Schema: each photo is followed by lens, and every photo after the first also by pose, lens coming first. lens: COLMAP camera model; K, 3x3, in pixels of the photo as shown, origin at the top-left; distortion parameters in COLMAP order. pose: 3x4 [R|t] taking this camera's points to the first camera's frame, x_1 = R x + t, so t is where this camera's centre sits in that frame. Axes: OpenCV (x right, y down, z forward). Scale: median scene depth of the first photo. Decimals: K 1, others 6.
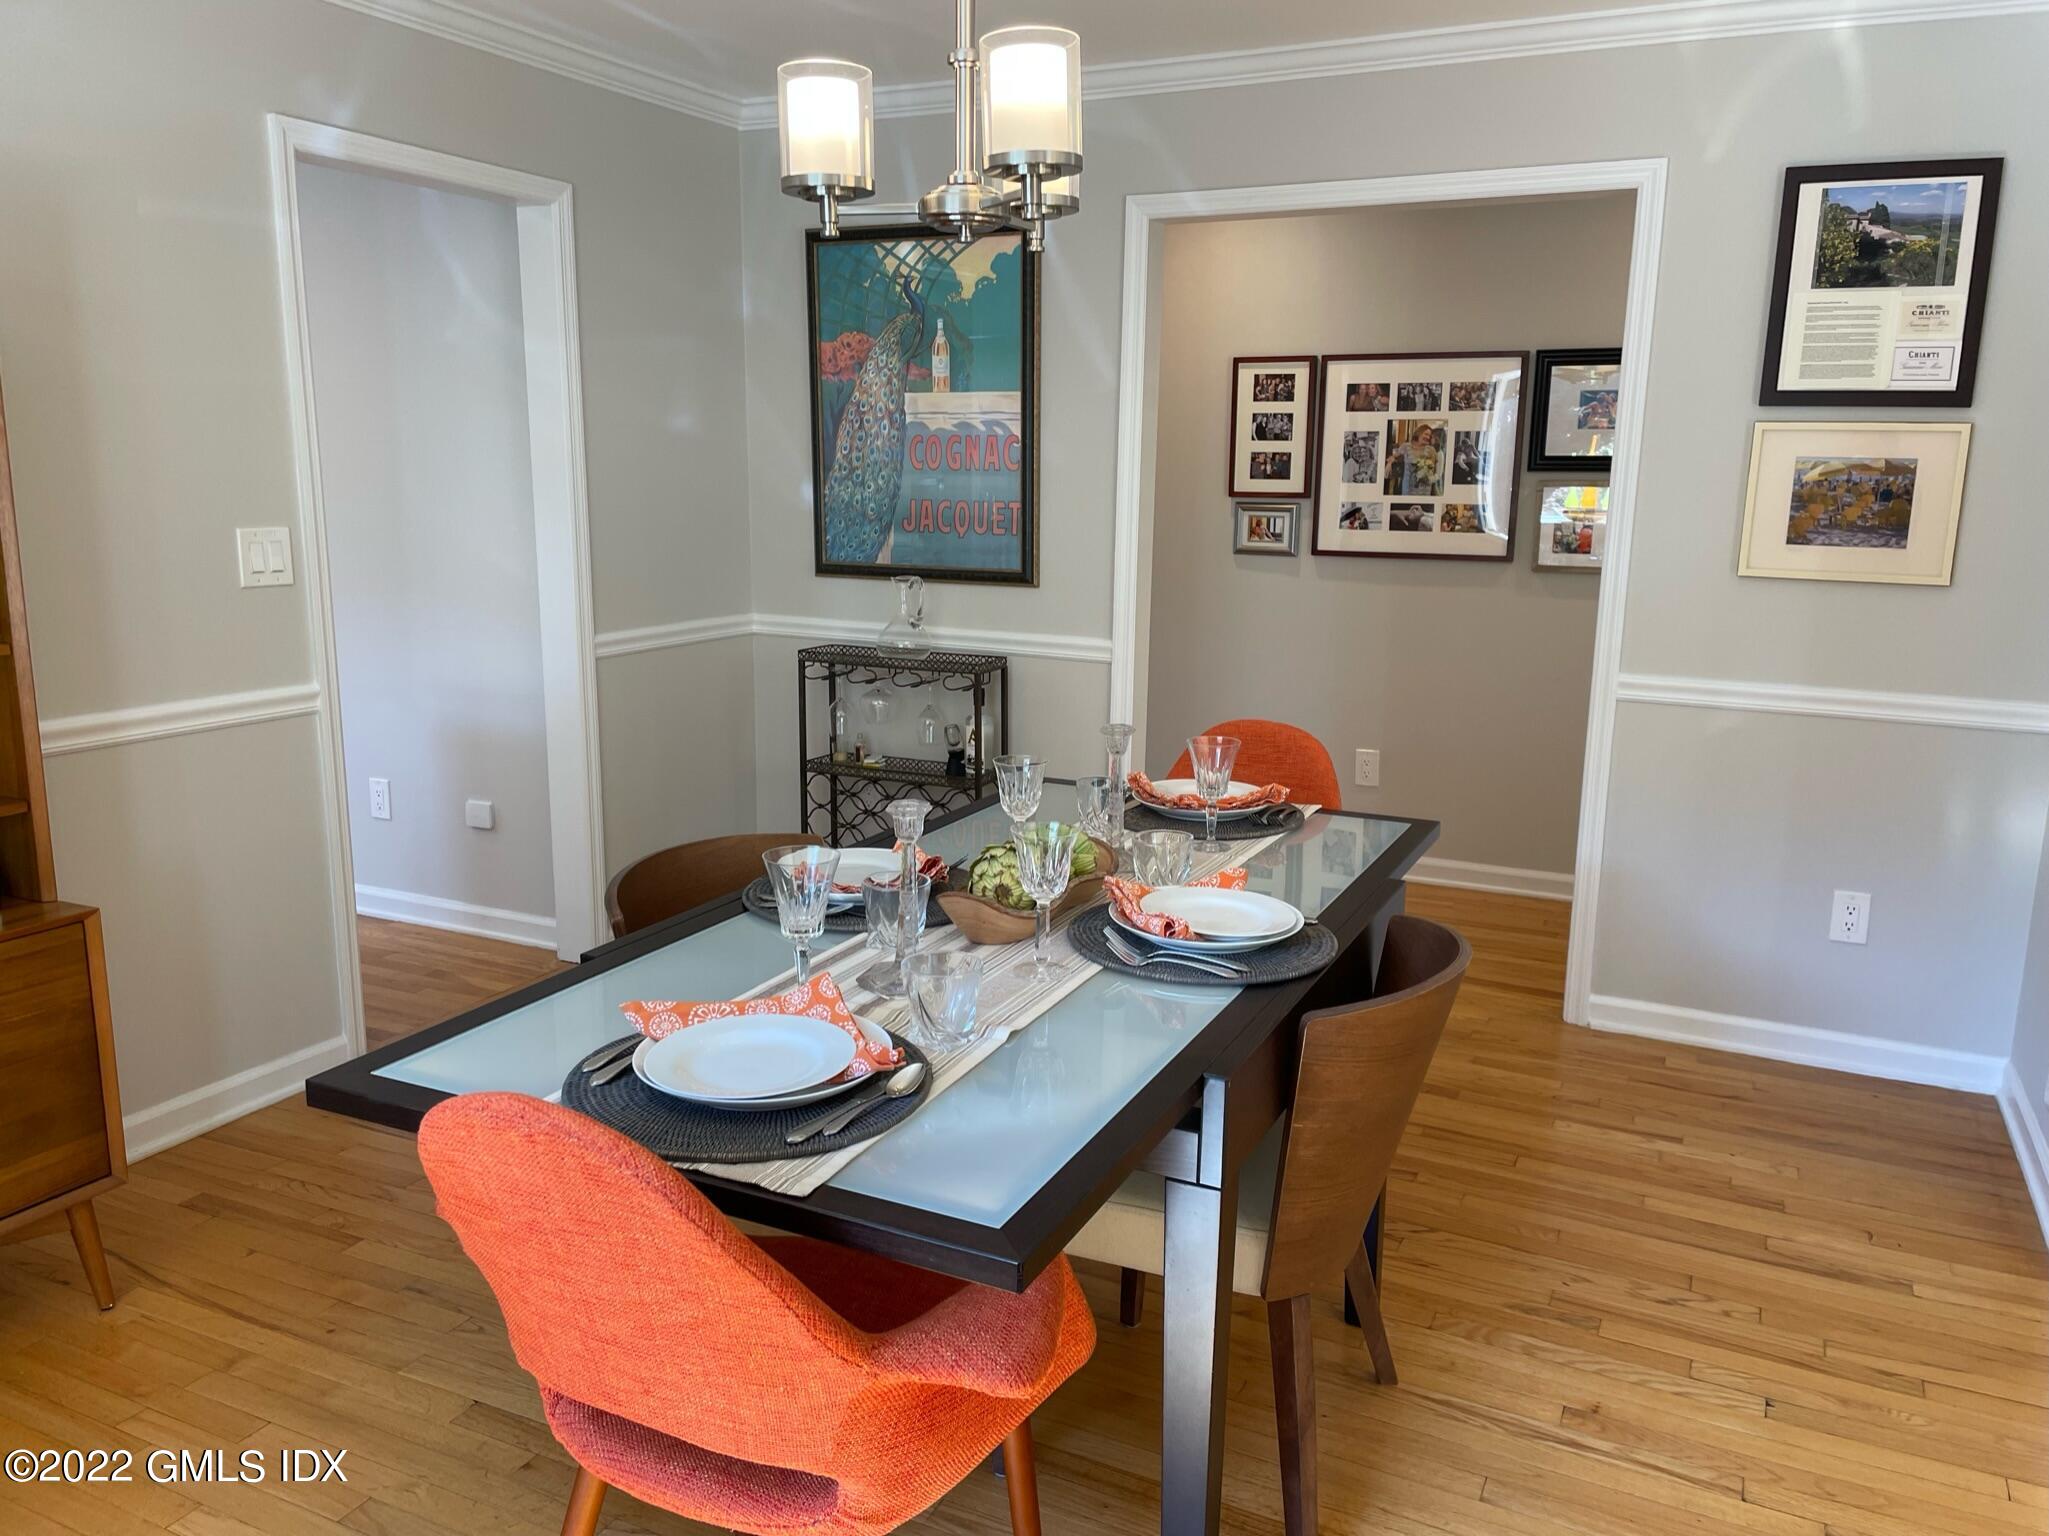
lens RADIAL K [[1544.7, 0, 1035.5], [0, 1544.7, 757.7], [0, 0, 1]] dist [0.098626, -0.127213]
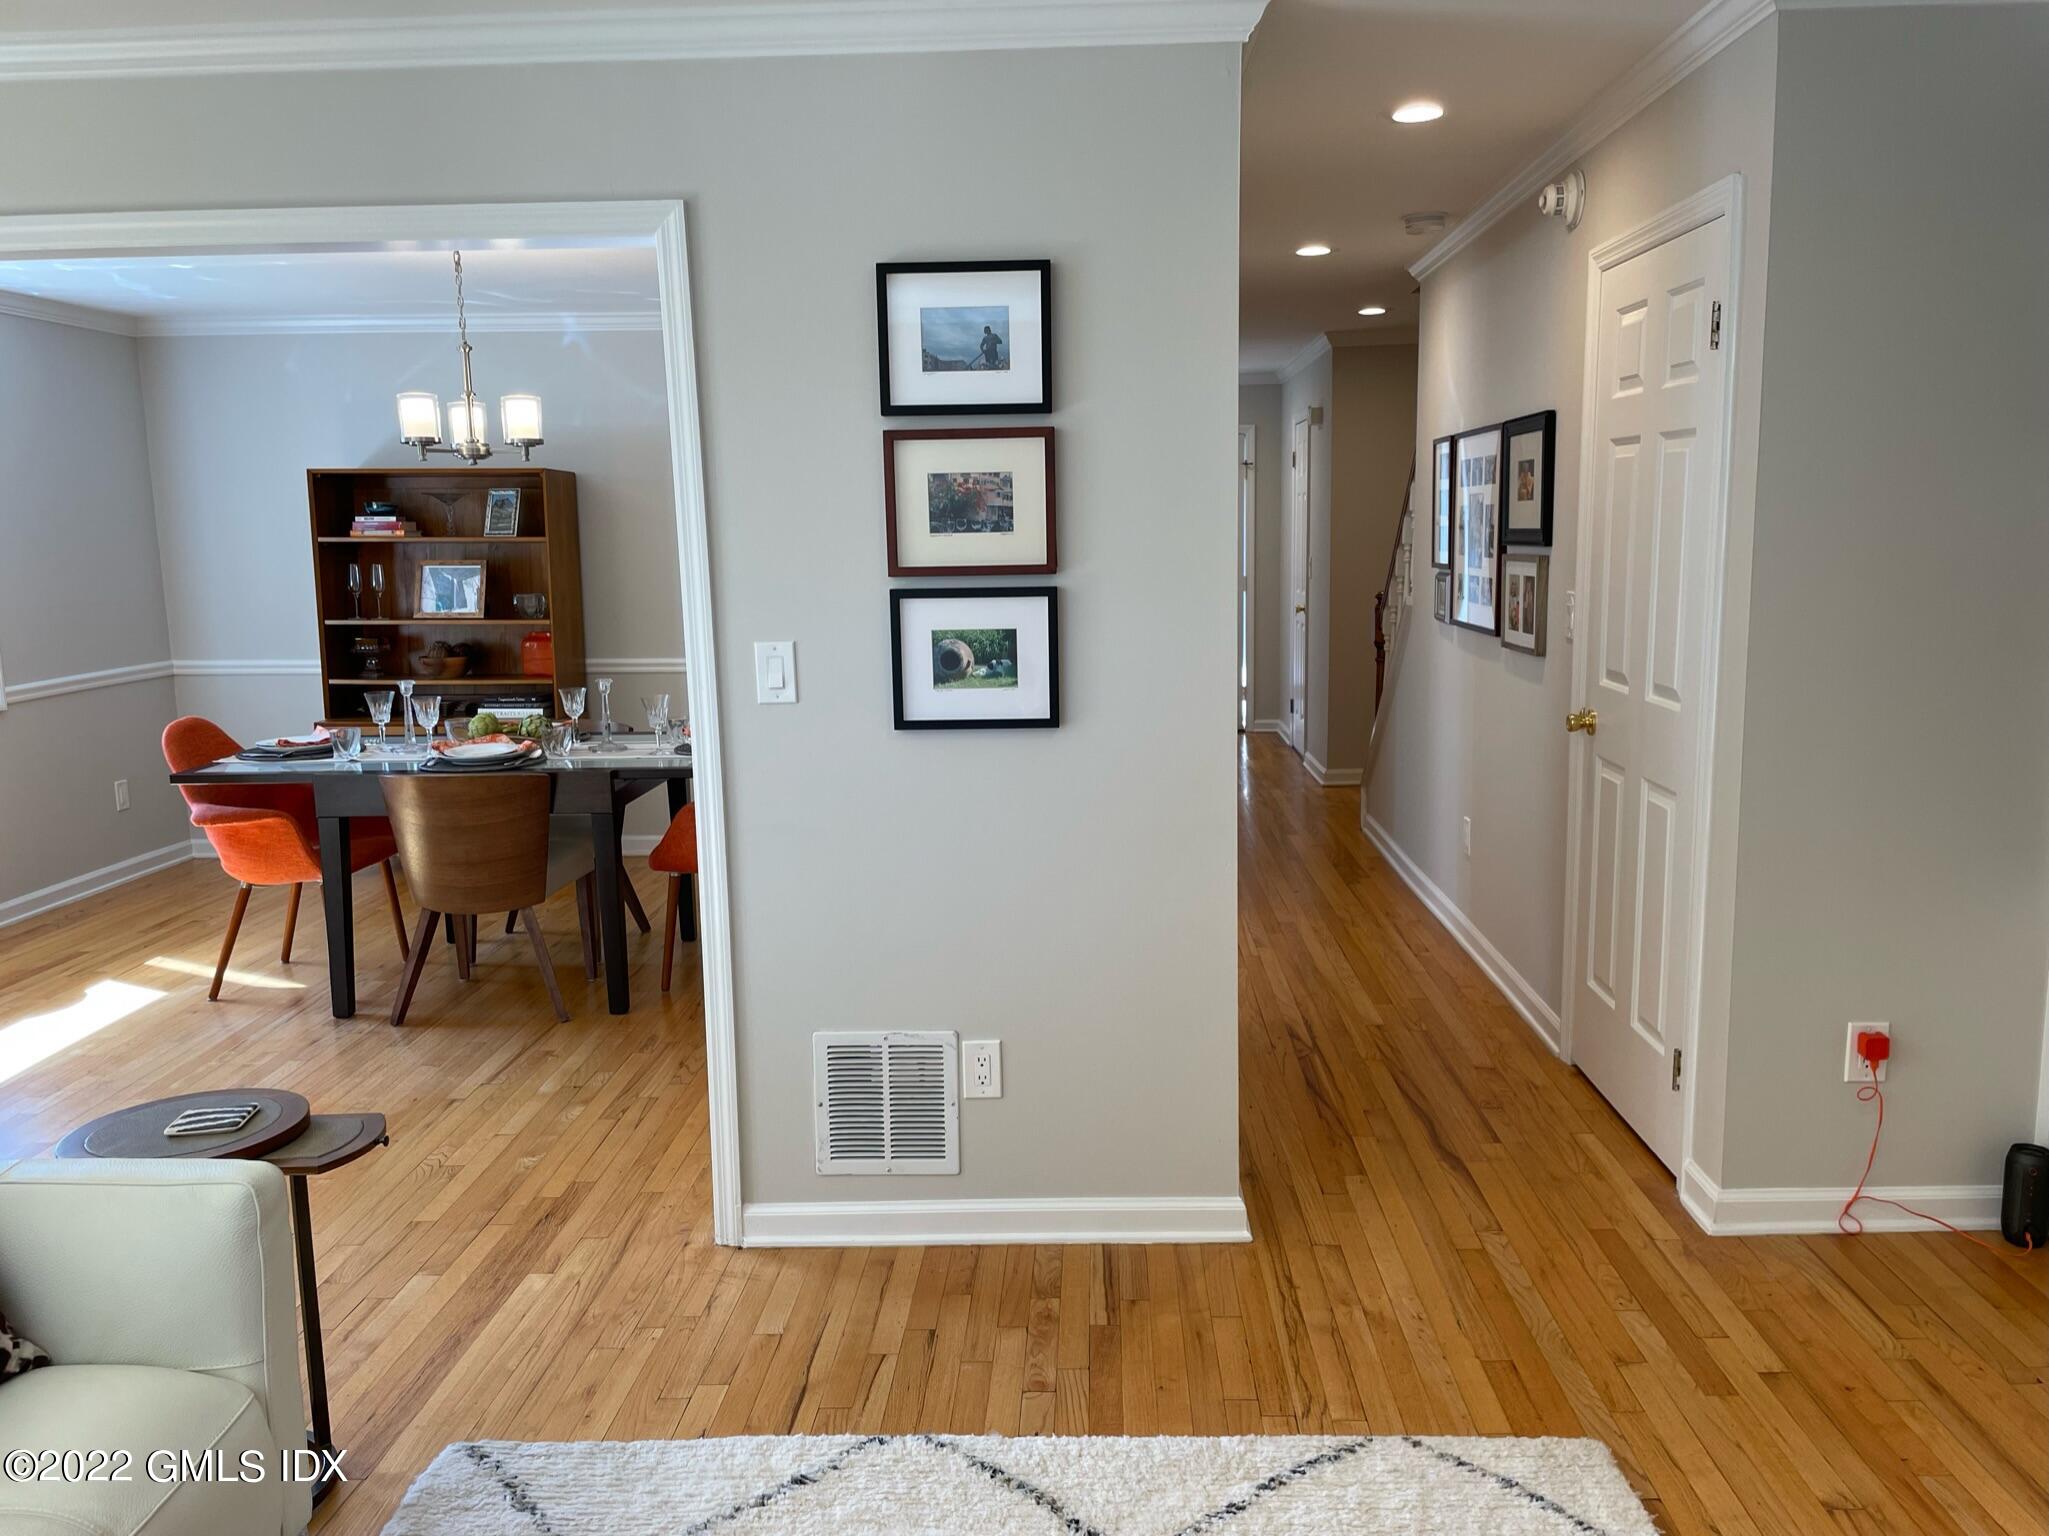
lens RADIAL K [[1541.2, 0, 1034.4], [0, 1541.2, 765.8], [0, 0, 1]] dist [0.103324, -0.137296]
pose [[0.395308, 0.121196, -0.910518, 1.120425], [-0.153610, 0.986021, 0.064555, -0.067064], [0.905613, 0.114345, 0.408399, 0.364177]]
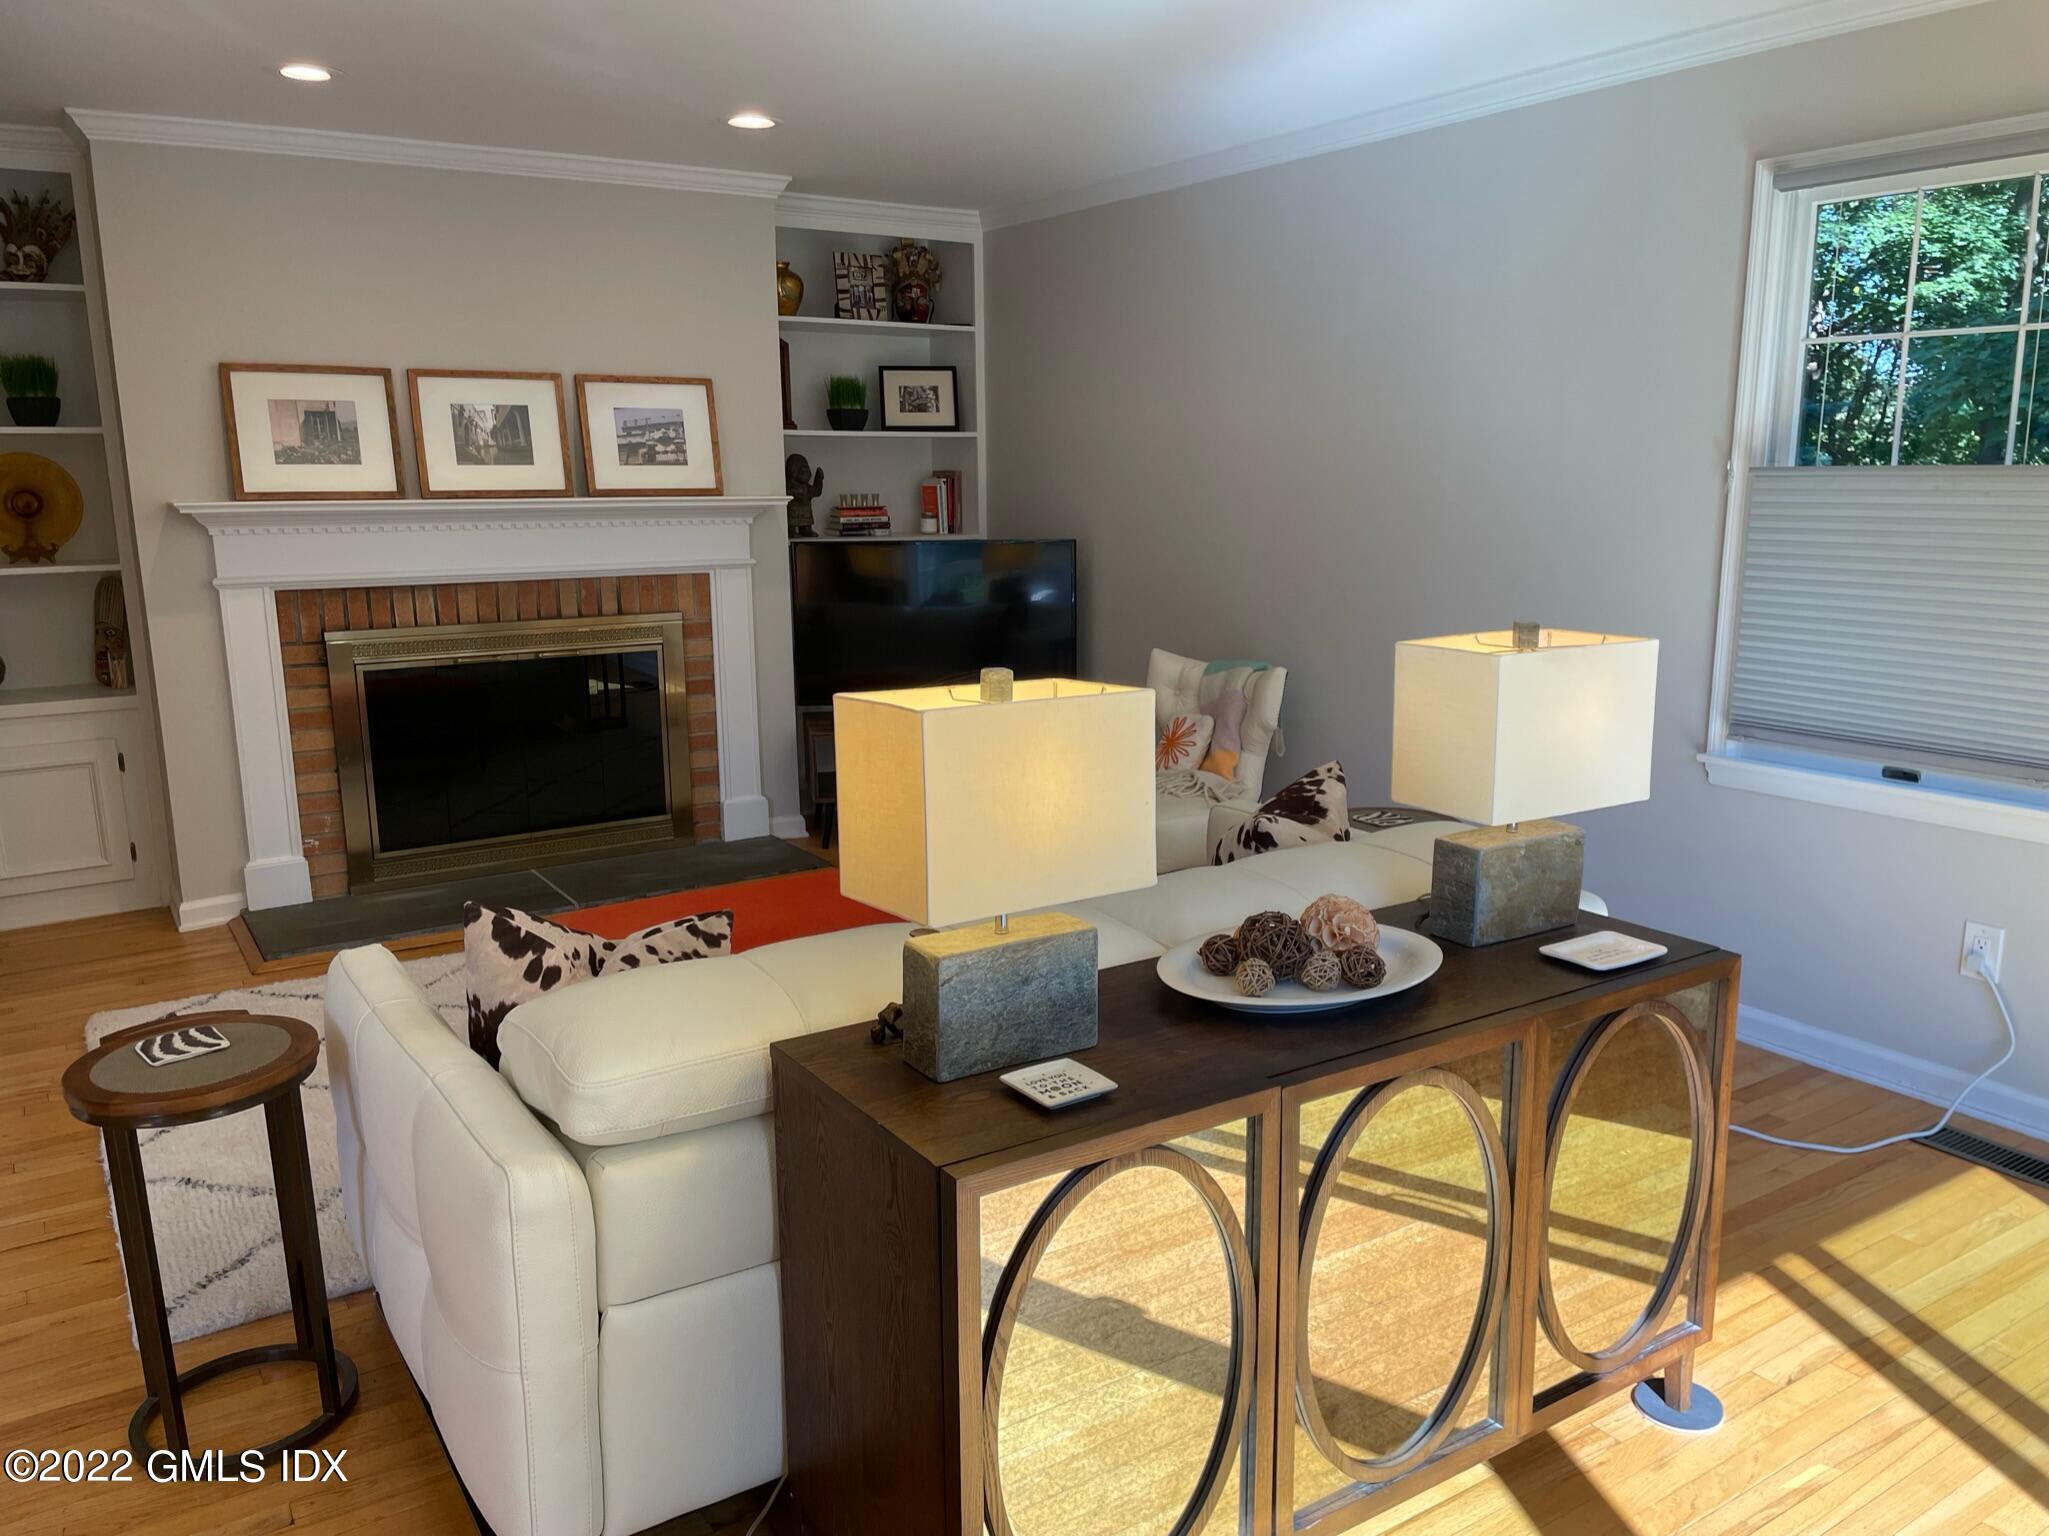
lens RADIAL K [[1543.9, 0, 1034.7], [0, 1543.9, 782.6], [0, 0, 1]] dist [0.099843, -0.127522]
pose [[0.522042, -0.190634, 0.831343, 0.327438], [0.182153, 0.977134, 0.109682, 0.028649], [-0.833242, 0.094173, 0.544830, -0.153332]]
